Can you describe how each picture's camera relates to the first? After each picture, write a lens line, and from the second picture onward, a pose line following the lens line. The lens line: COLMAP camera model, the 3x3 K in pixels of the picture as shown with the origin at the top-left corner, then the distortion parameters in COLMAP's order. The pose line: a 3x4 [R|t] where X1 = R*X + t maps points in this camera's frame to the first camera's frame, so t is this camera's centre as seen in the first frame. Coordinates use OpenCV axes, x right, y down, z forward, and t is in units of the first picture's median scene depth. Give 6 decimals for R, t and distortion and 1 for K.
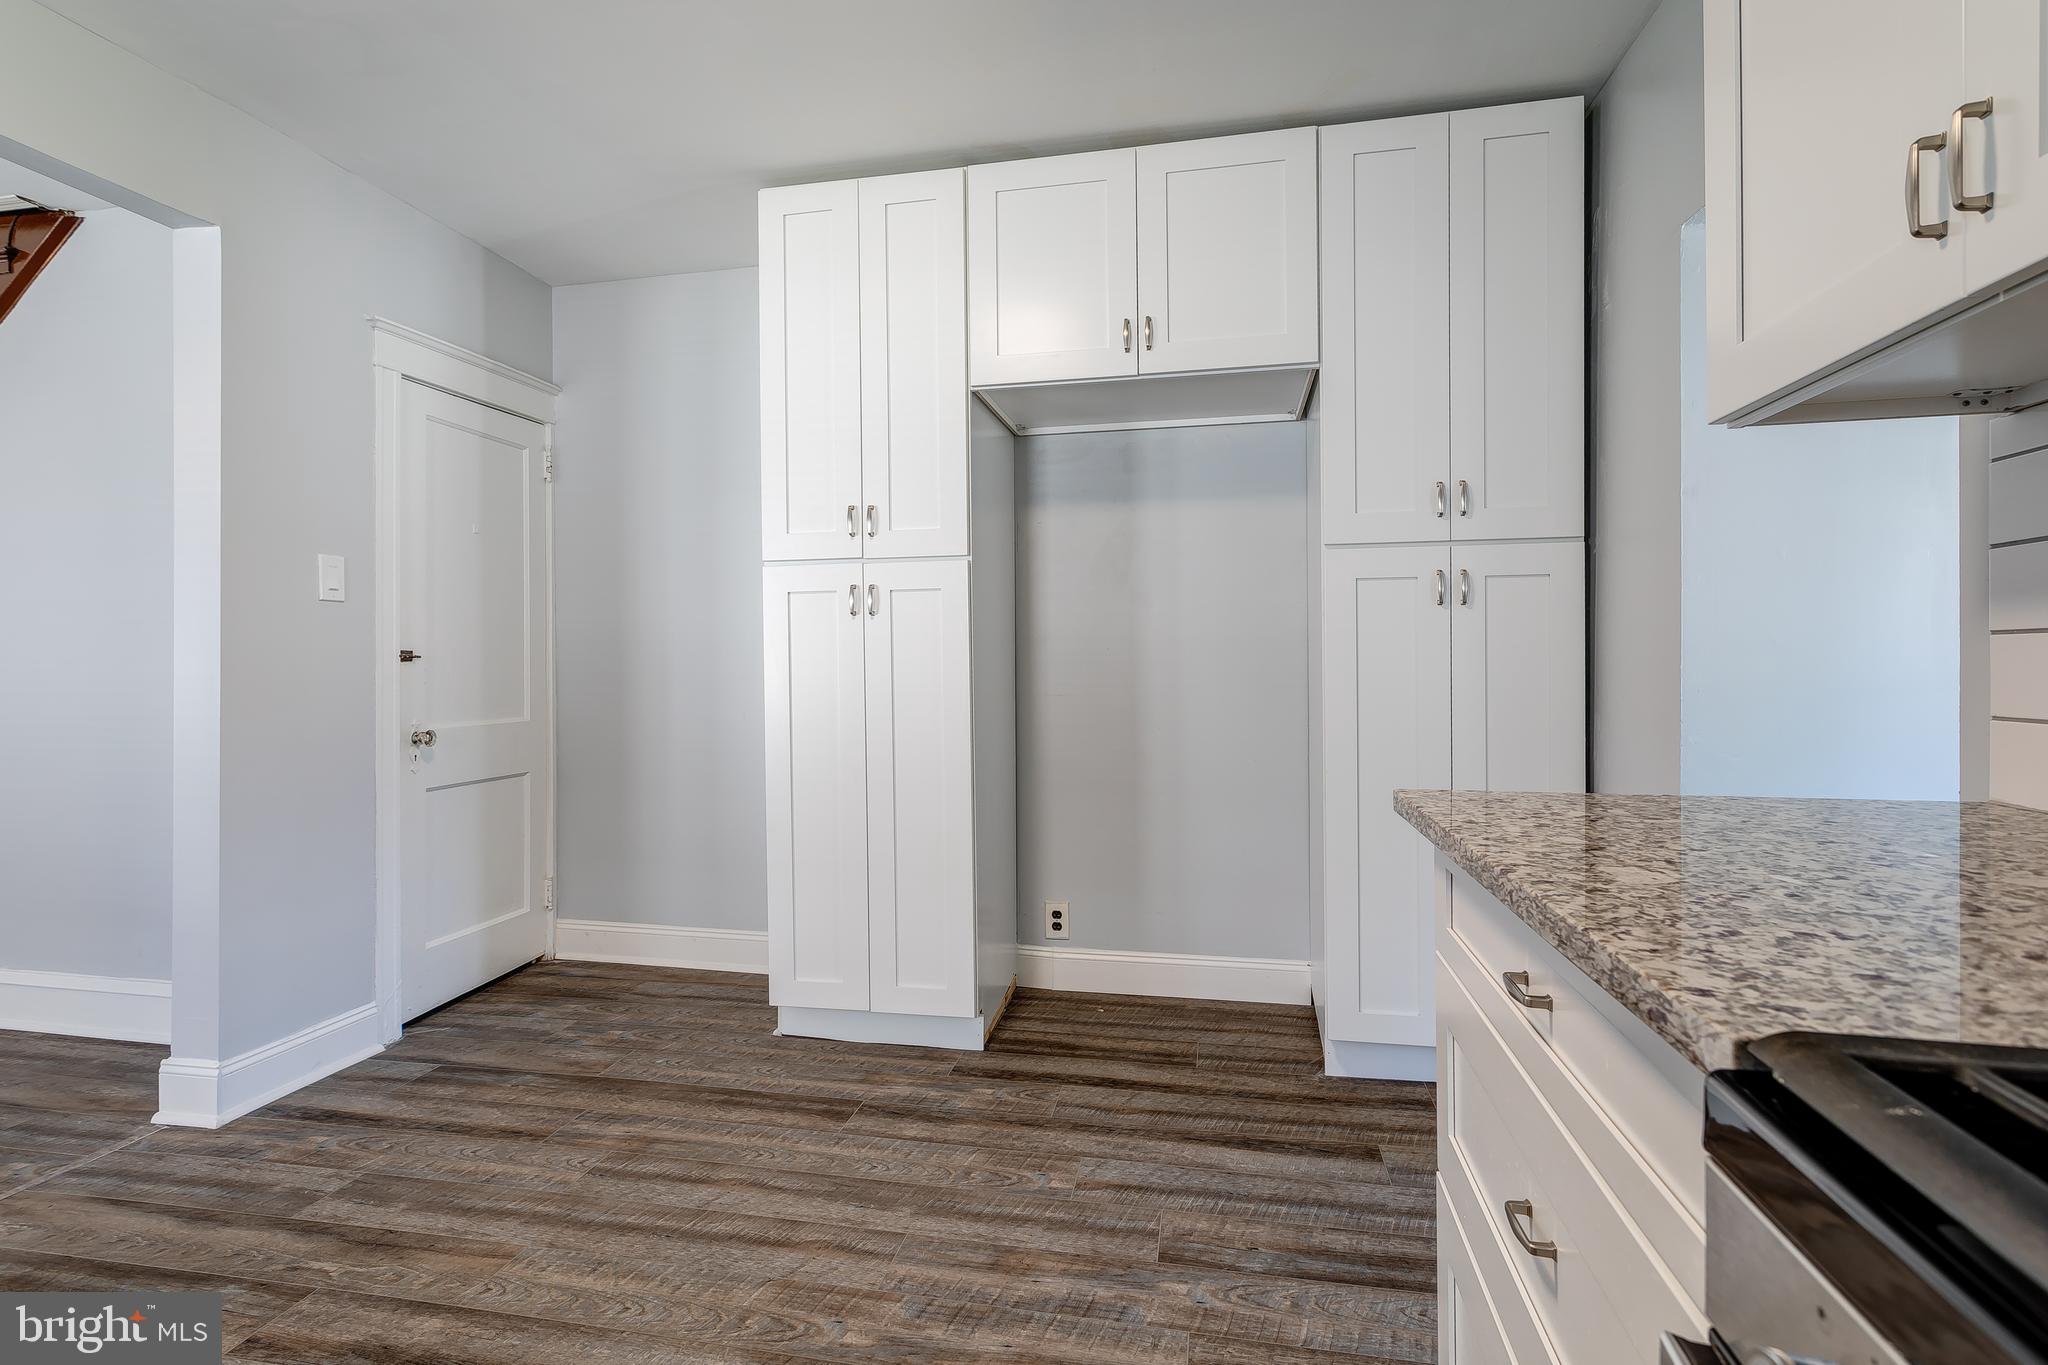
lens RADIAL K [[1021.0, 0, 1000.0], [0, 1021.0, 676.0], [0, 0, 1]] dist [0.002690, 0.000567]
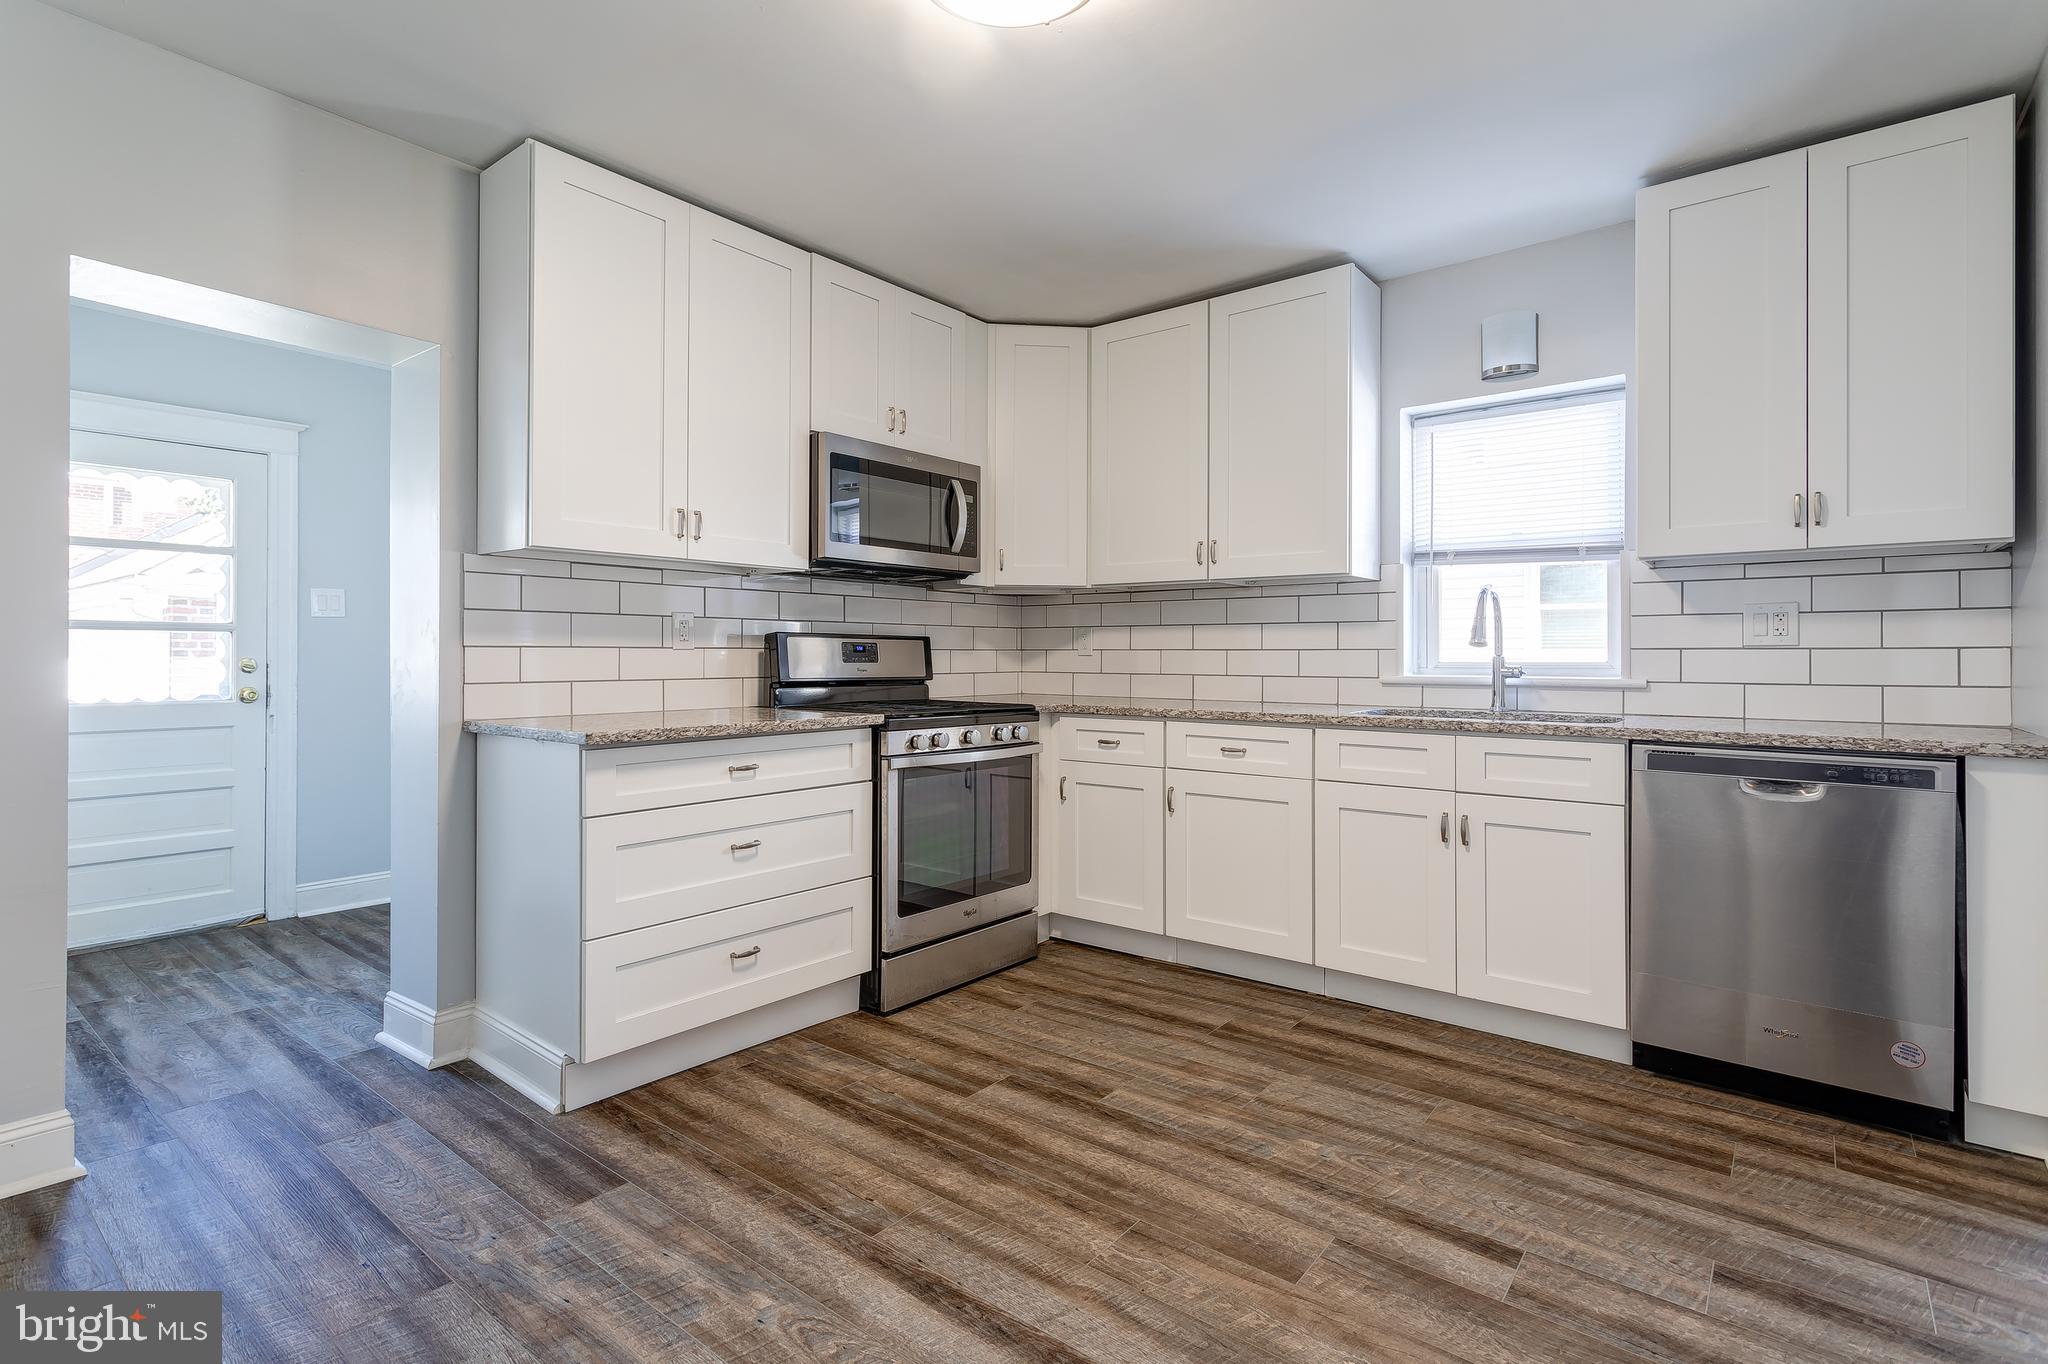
lens RADIAL K [[975.9, 0, 1010.3], [0, 975.9, 654.0], [0, 0, 1]] dist [0.002162, 0.001025]
pose [[-0.889044, 0.006415, 0.457777, -0.589021], [0.010979, 0.999913, 0.007310, -0.015969], [-0.457690, 0.011525, -0.889037, 1.250510]]
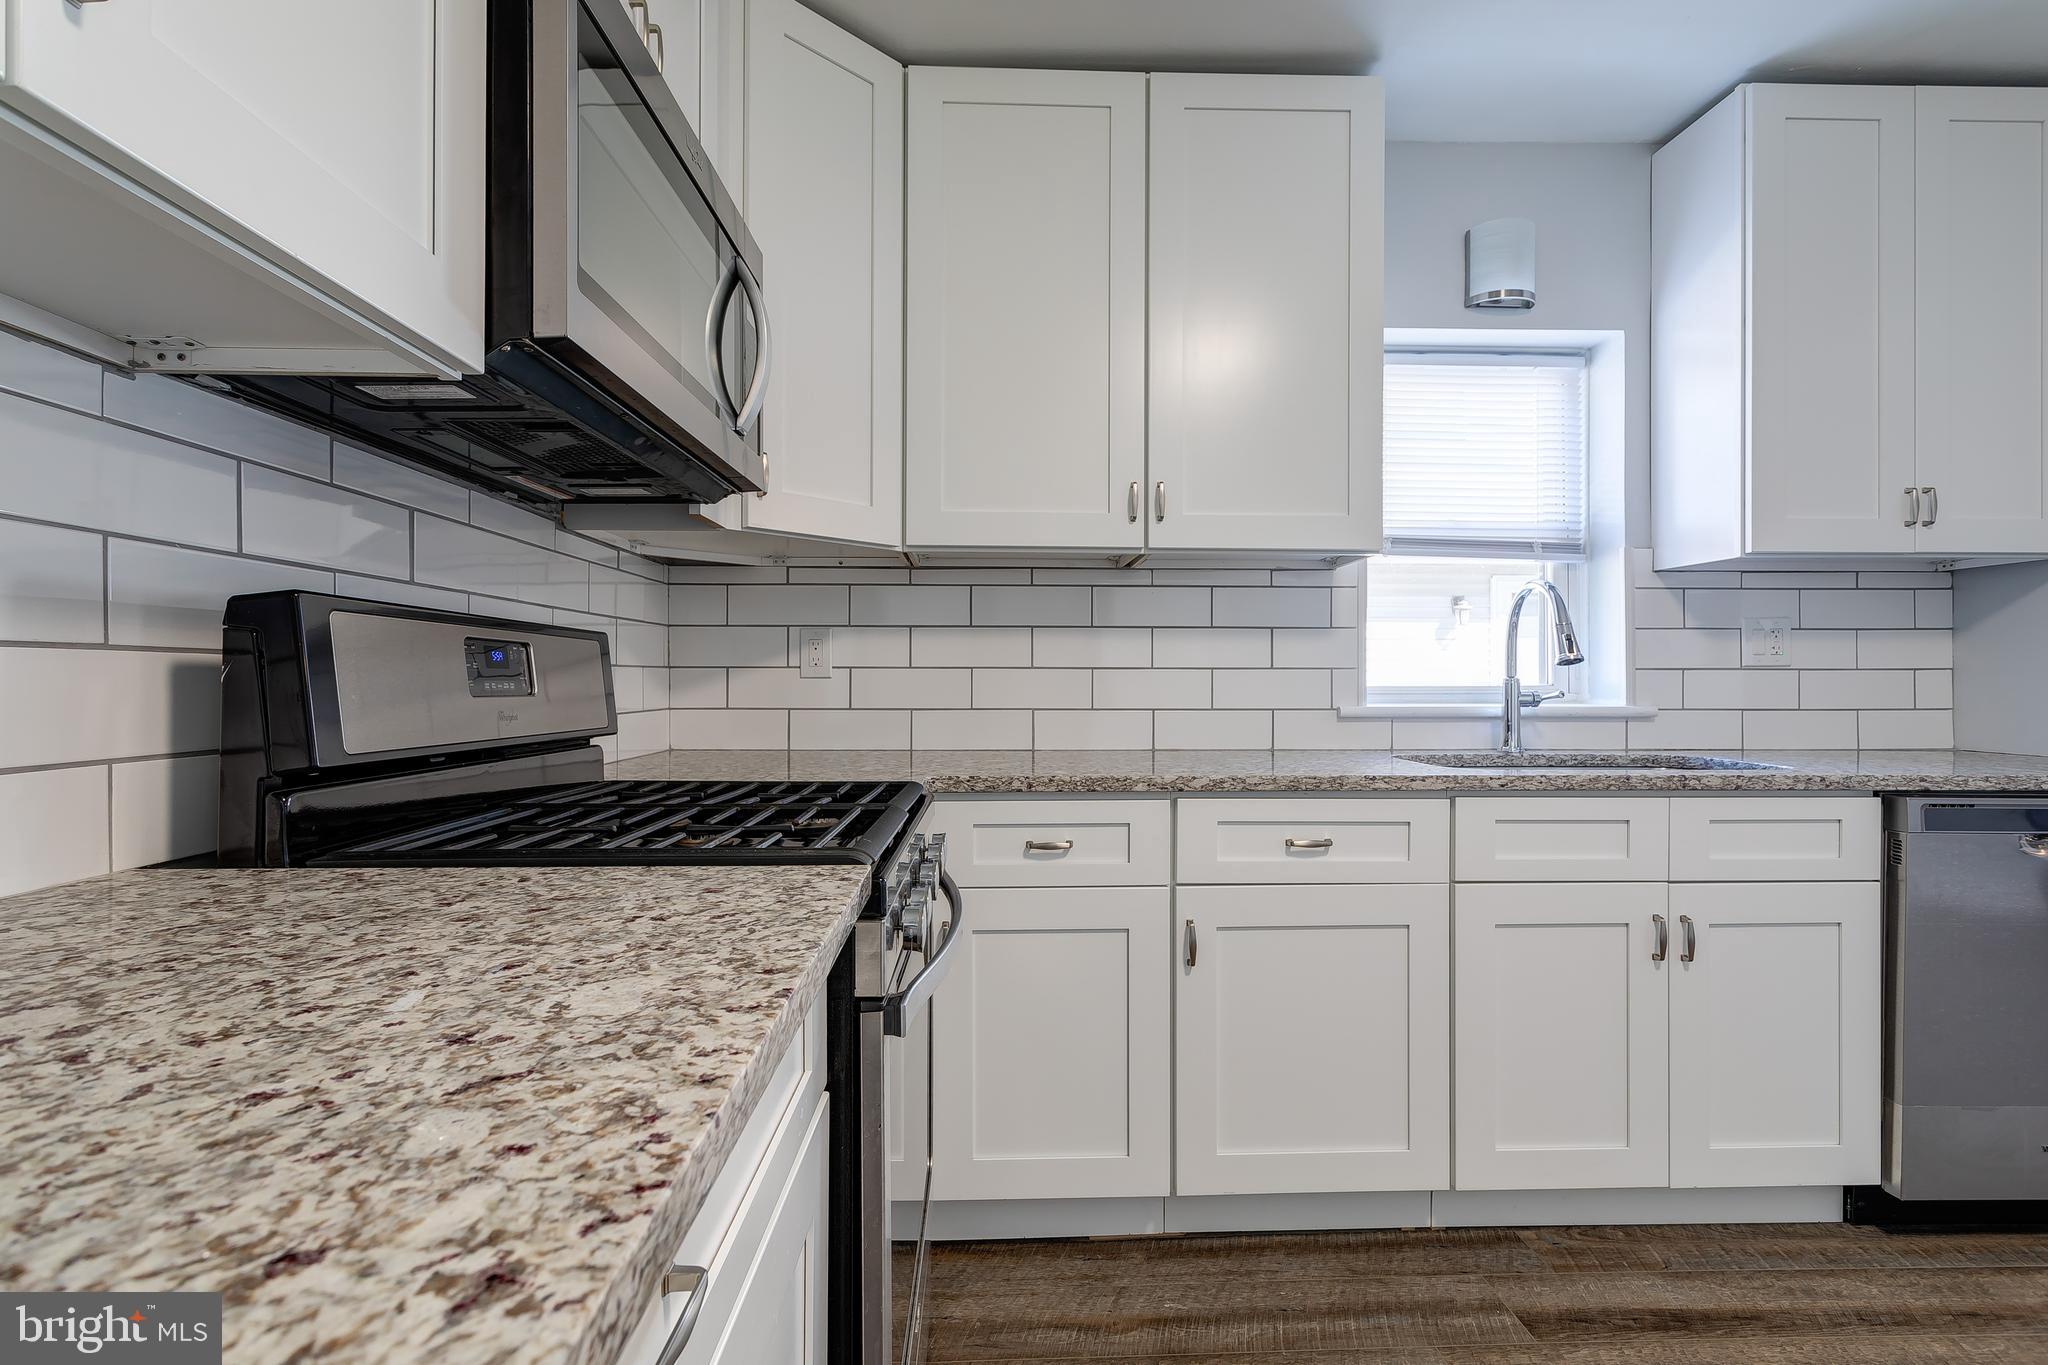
lens RADIAL K [[984.1, 0, 1010.8], [0, 984.1, 675.9], [0, 0, 1]] dist [0.002803, 0.000812]
pose [[-0.971685, 0.005304, -0.236222, 0.182622], [0.002502, 0.999923, 0.012159, -0.011548], [0.236268, 0.011224, -0.971623, 0.592808]]
